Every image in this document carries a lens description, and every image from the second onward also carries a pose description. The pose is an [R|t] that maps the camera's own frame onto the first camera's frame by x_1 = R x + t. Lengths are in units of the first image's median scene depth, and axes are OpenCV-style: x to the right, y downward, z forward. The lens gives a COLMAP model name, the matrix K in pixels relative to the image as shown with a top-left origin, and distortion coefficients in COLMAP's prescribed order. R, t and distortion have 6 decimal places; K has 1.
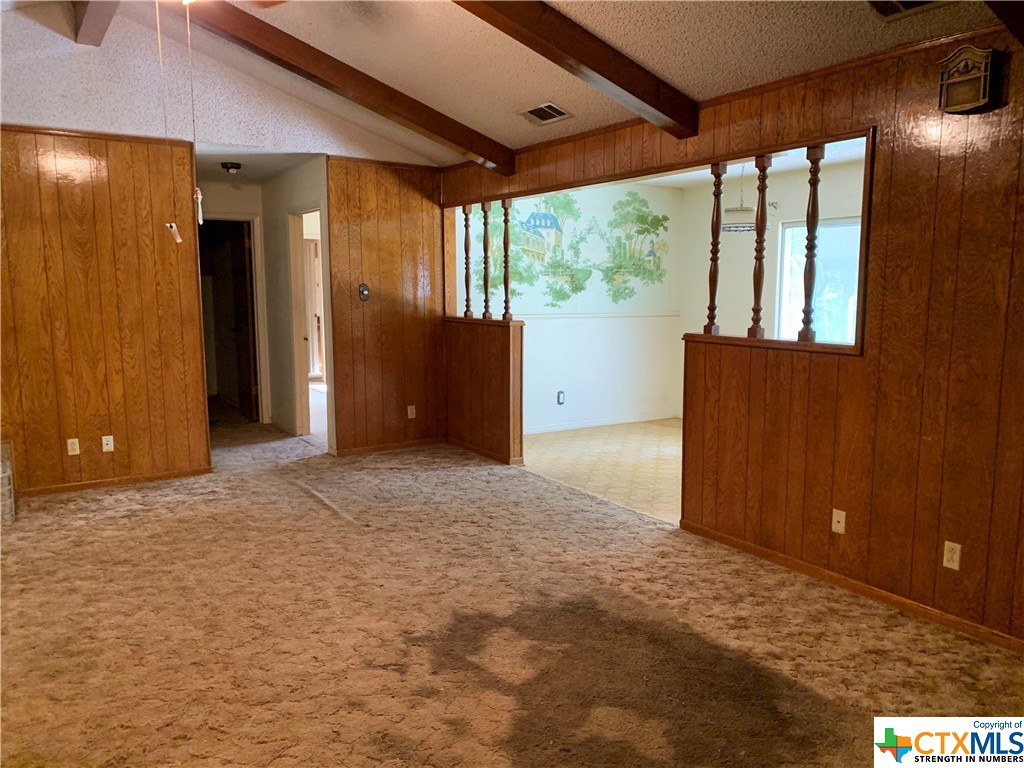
lens RADIAL K [[772.7, 0, 518.0], [0, 772.7, 381.5], [0, 0, 1]] dist [0.033656, -0.040917]
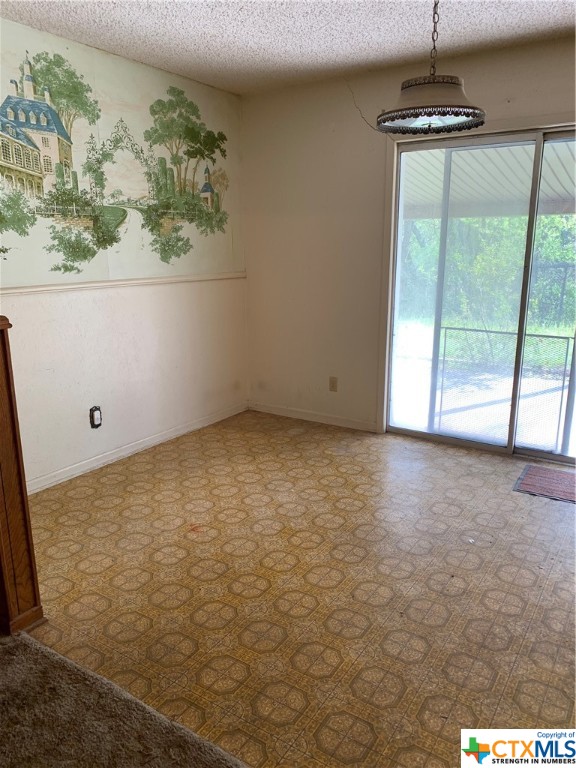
lens RADIAL K [[579.6, 0, 288.8], [0, 579.6, 384.5], [0, 0, 1]] dist [0.033656, -0.040917]
pose [[0.913461, -0.103626, 0.393511, 0.021647], [0.053768, 0.989289, 0.135705, -0.086835], [-0.403358, -0.102803, 0.909249, 0.721549]]
